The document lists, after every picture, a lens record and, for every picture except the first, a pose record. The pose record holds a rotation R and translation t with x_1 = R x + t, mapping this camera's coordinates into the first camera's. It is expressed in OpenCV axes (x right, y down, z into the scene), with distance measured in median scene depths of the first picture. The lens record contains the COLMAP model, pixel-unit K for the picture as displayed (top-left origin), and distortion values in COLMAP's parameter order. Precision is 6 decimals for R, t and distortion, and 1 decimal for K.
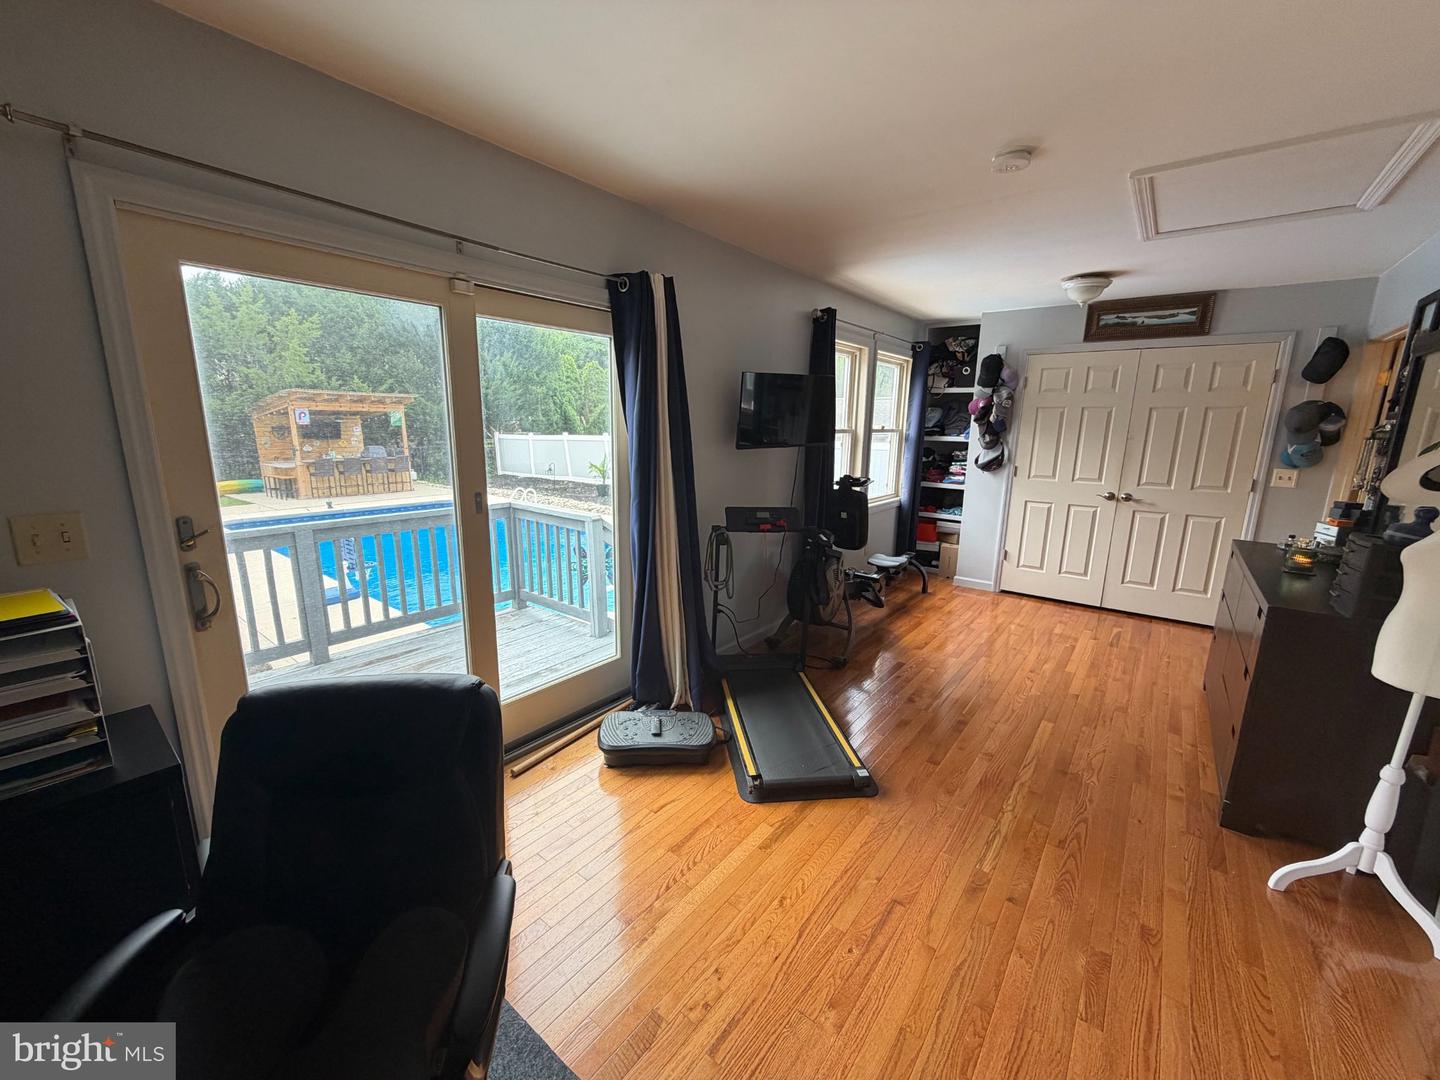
lens RADIAL K [[575.7, 0, 720.9], [0, 575.7, 541.6], [0, 0, 1]] dist [-0.003819, -0.000327]
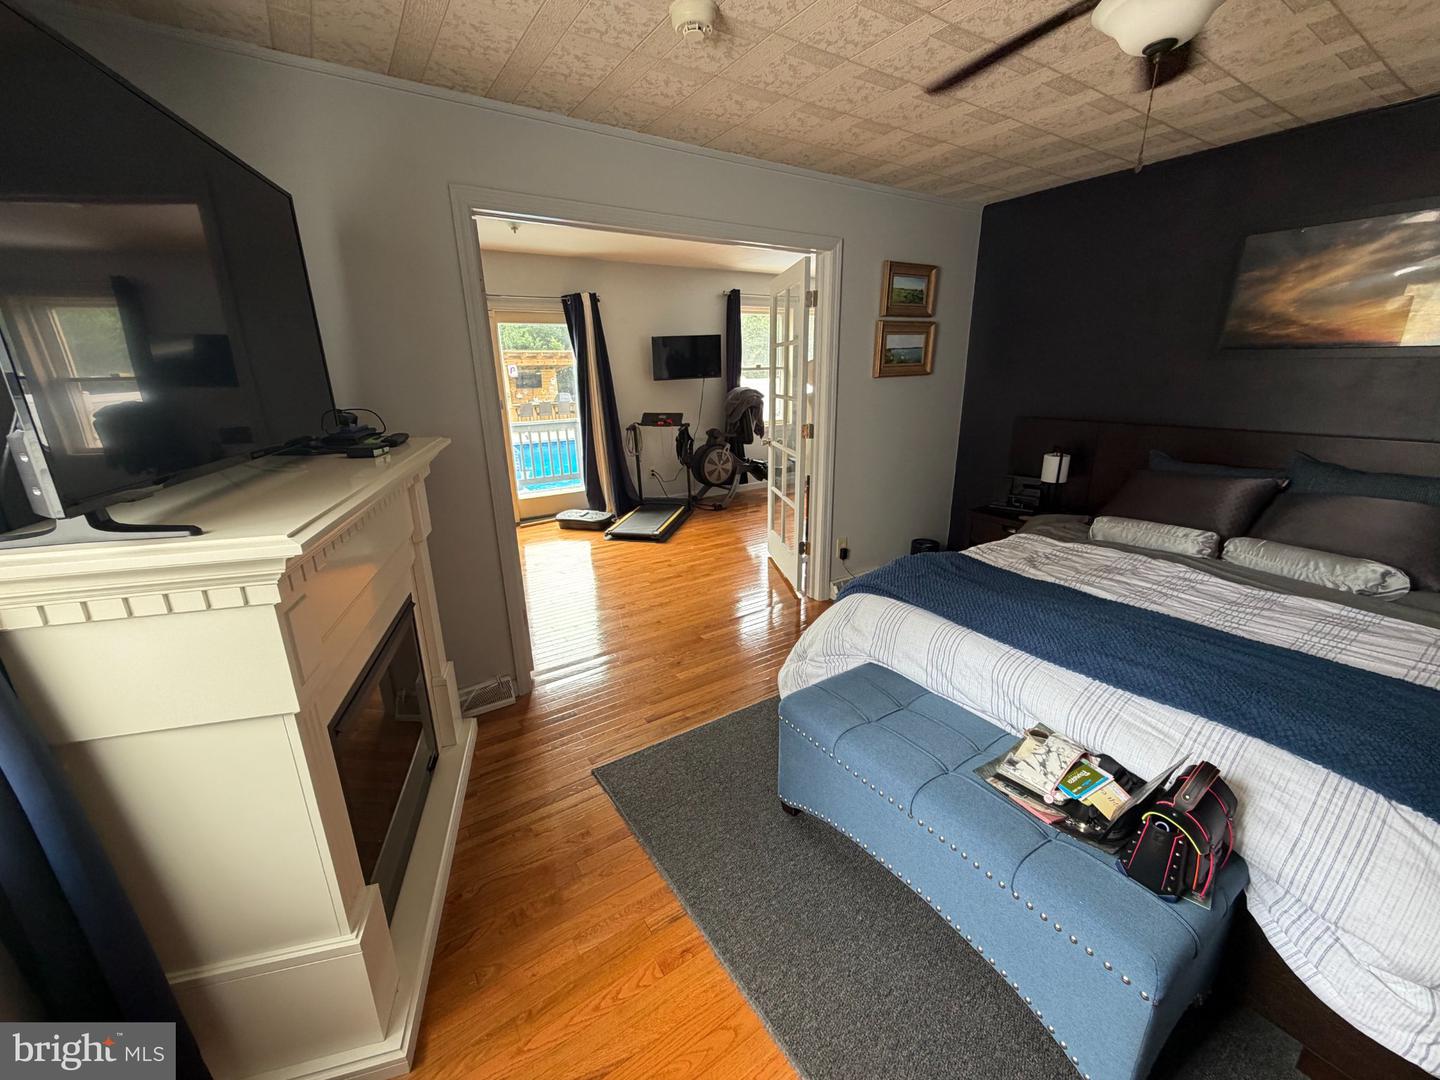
lens RADIAL K [[575.7, 0, 721.6], [0, 575.7, 541.3], [0, 0, 1]] dist [-0.003819, -0.000327]
pose [[0.948799, 0.058902, -0.310340, 0.722289], [-0.030739, 0.995015, 0.094874, 0.142929], [0.314381, -0.080477, 0.945880, -0.597508]]
